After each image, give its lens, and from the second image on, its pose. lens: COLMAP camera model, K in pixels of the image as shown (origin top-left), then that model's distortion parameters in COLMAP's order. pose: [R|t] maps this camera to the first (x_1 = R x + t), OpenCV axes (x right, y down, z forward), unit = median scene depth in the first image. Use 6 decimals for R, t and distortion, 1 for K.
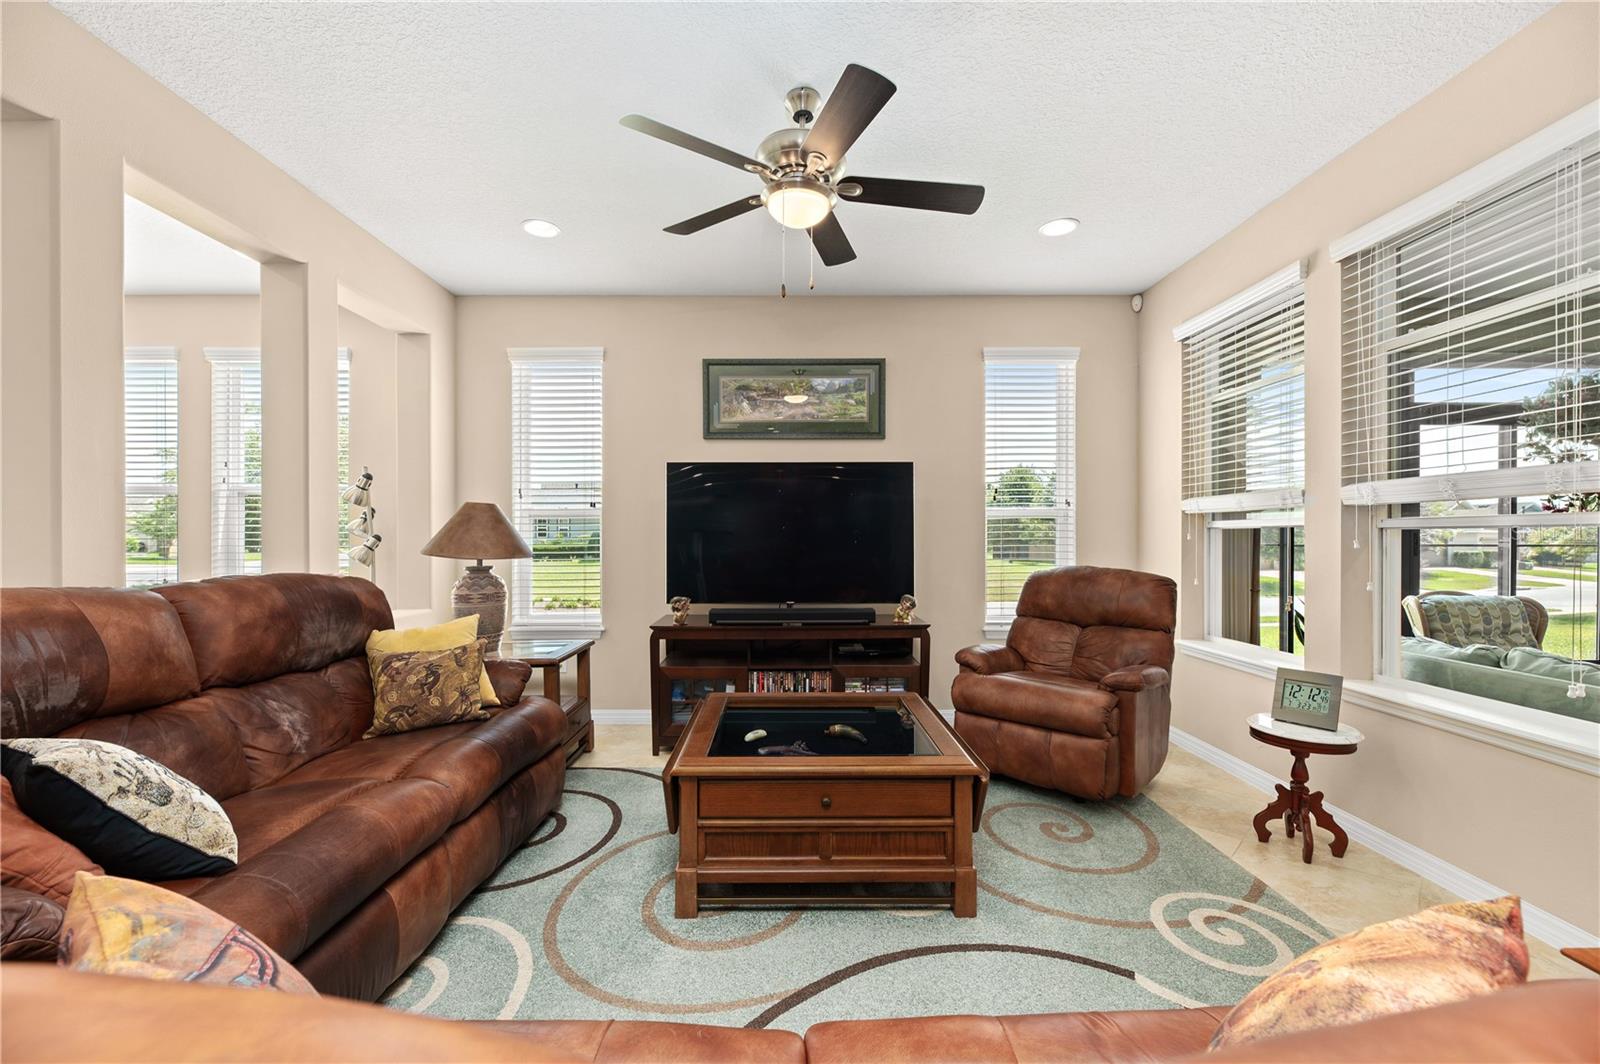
lens RADIAL K [[655.9, 0, 783.1], [0, 655.9, 537.6], [0, 0, 1]] dist [0.001166, -0.004172]
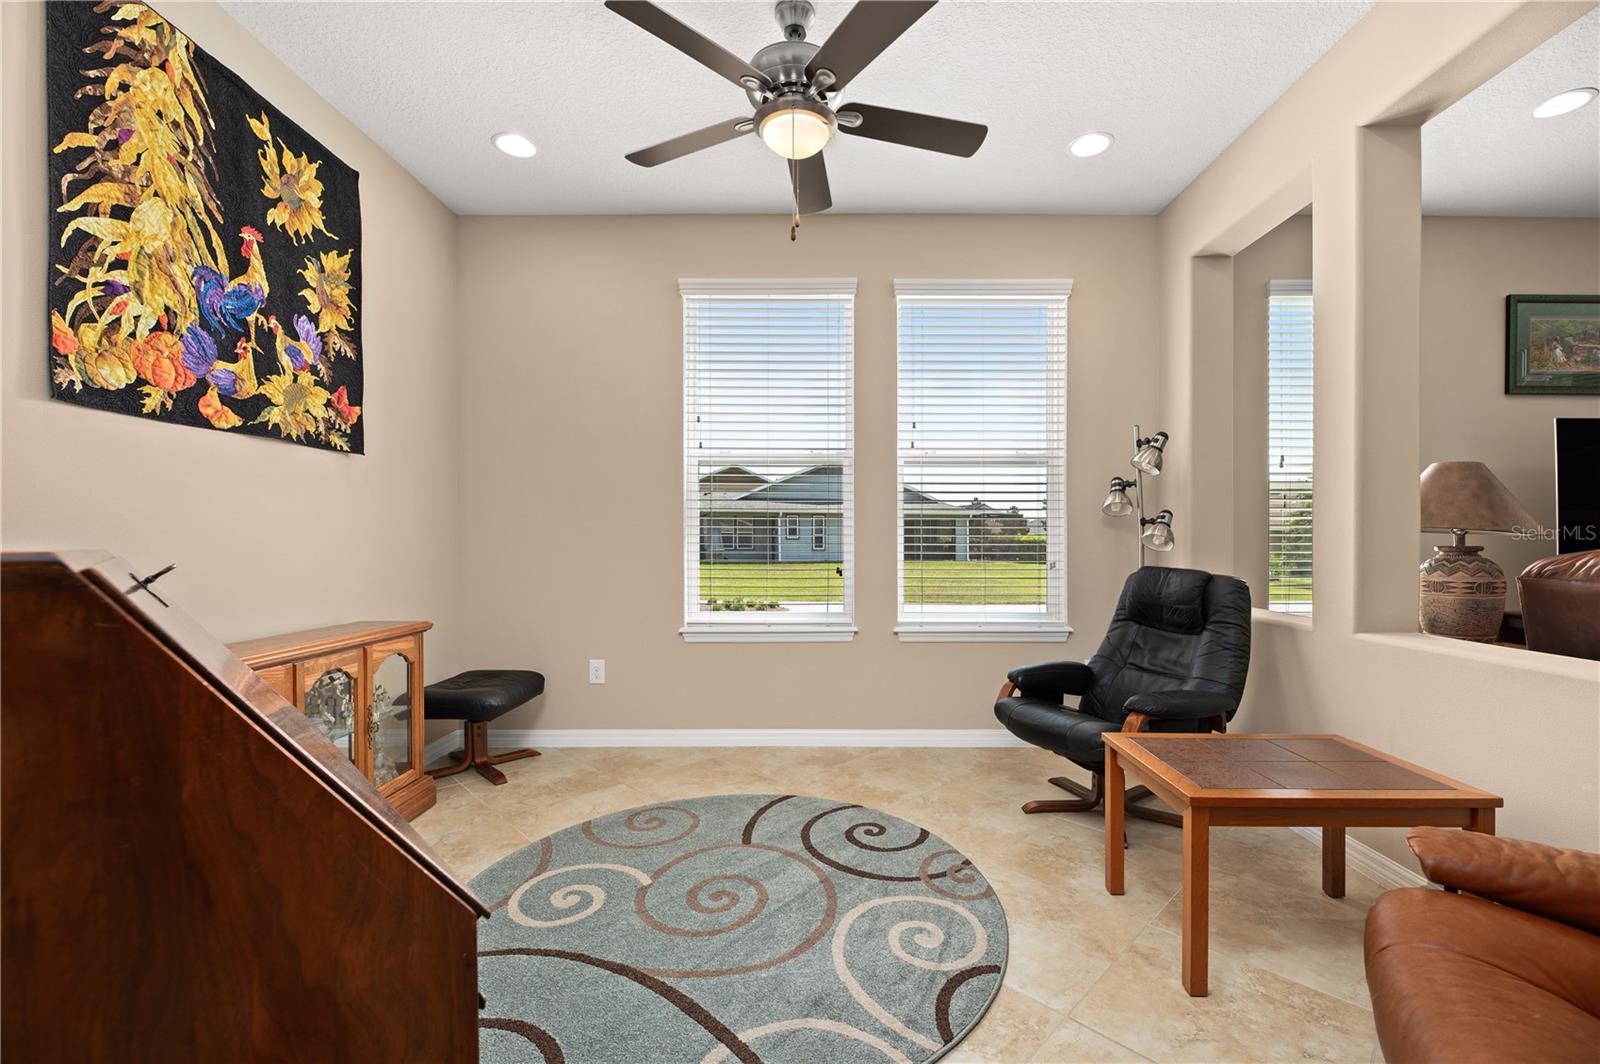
lens RADIAL K [[655.9, 0, 797.4], [0, 655.9, 545.7], [0, 0, 1]] dist [0.001166, -0.004172]
pose [[0.999999, 0.000370, 0.001532, -1.622354], [-0.000389, 0.999930, 0.011848, 0.046471], [-0.001528, -0.011848, 0.999929, 0.308093]]
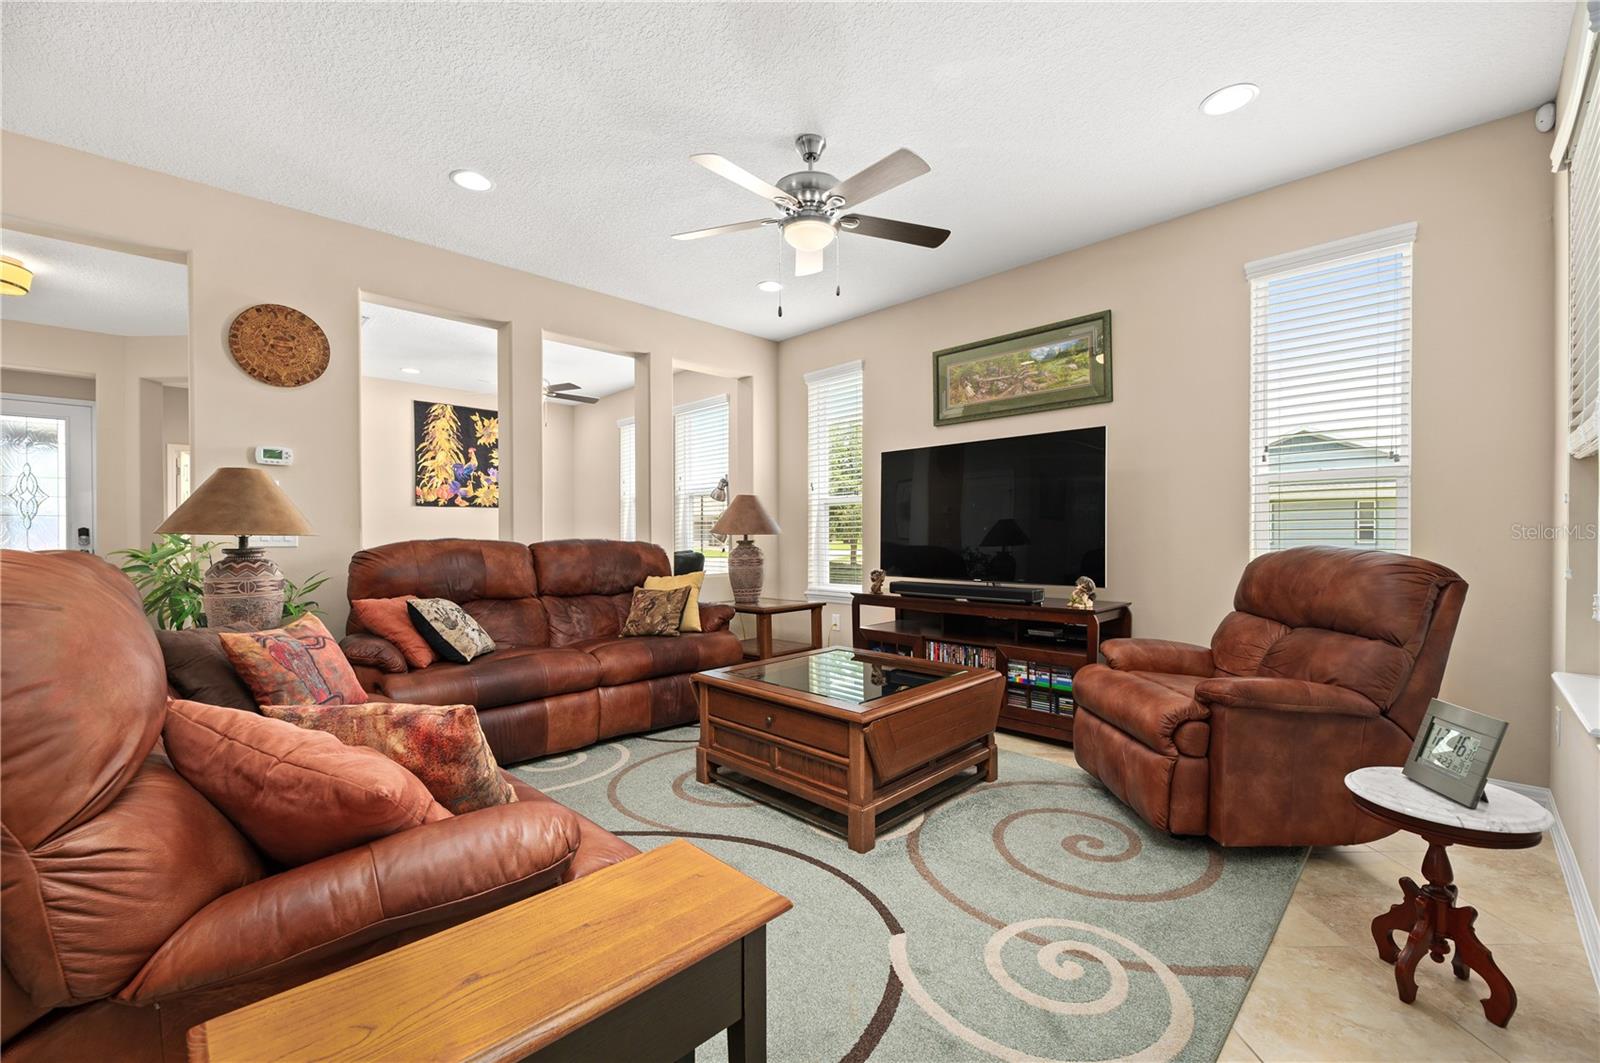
lens RADIAL K [[655.9, 0, 783.5], [0, 655.9, 532.9], [0, 0, 1]] dist [0.001166, -0.004172]
pose [[0.693209, -0.003721, -0.720727, 0.779047], [0.005210, 0.999986, -0.000153, 0.036966], [0.720718, -0.003649, 0.693219, 0.121792]]
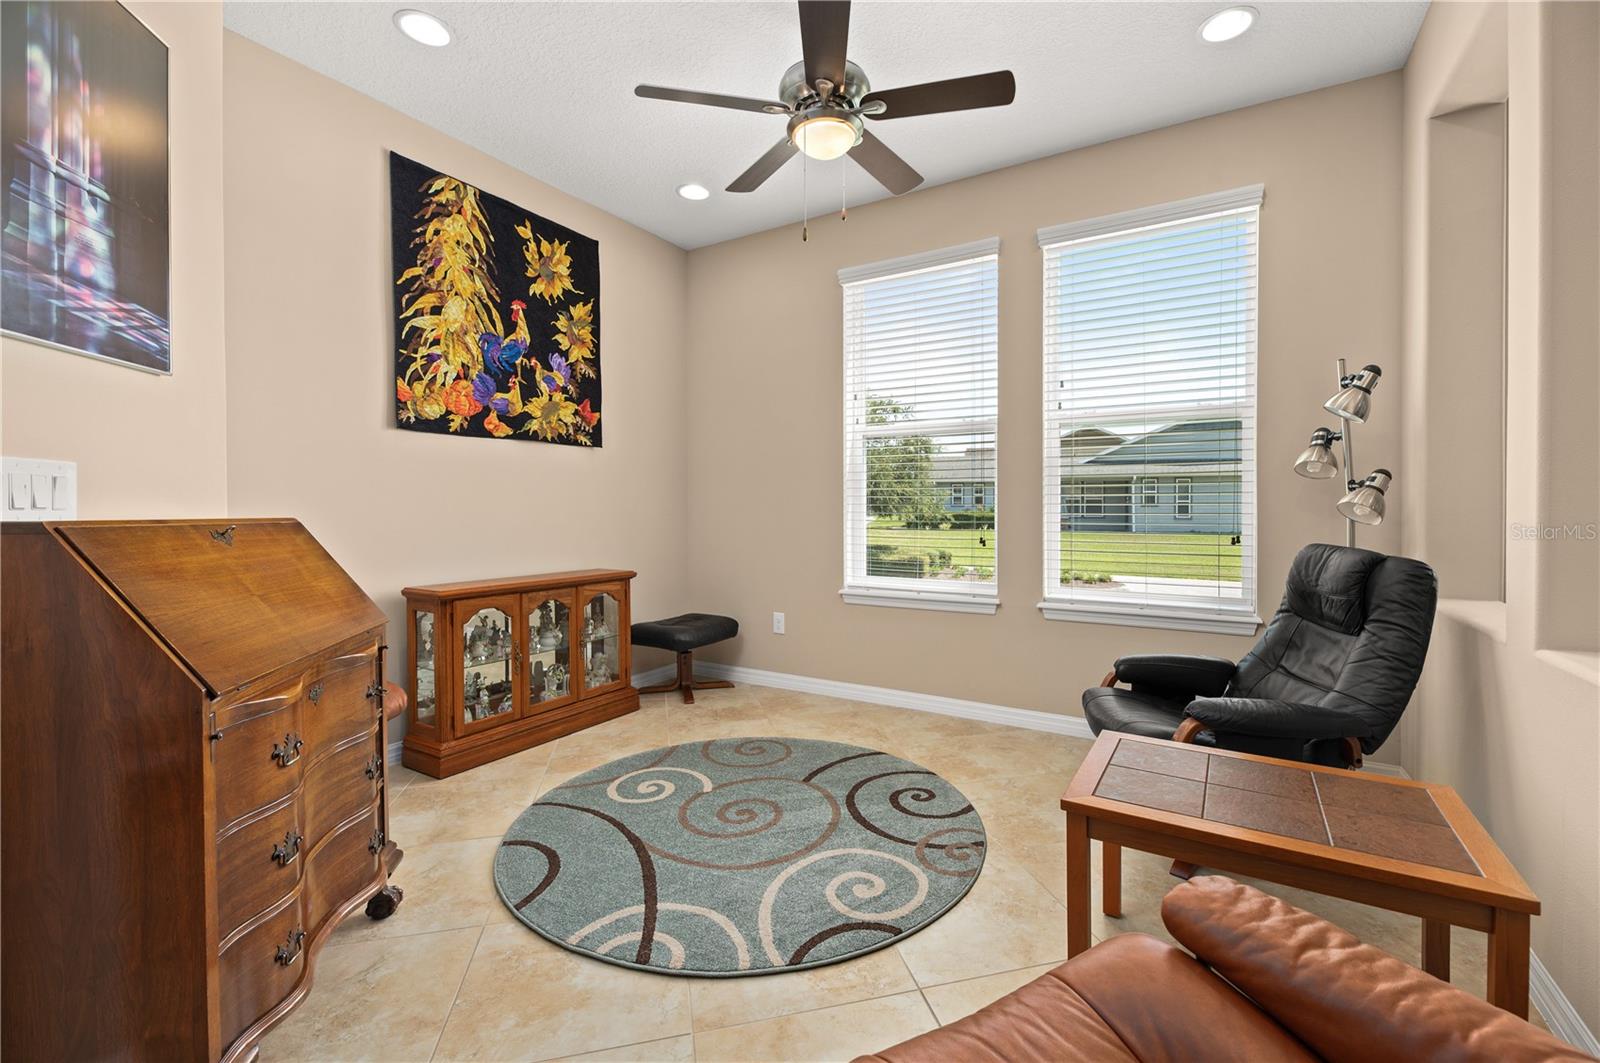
lens RADIAL K [[655.9, 0, 797.5], [0, 655.9, 517.2], [0, 0, 1]] dist [0.001166, -0.004172]
pose [[0.863336, 0.006209, -0.504592, -1.220433], [0.002734, 0.999852, 0.016983, 0.043383], [0.504622, -0.016042, 0.863191, 0.332947]]
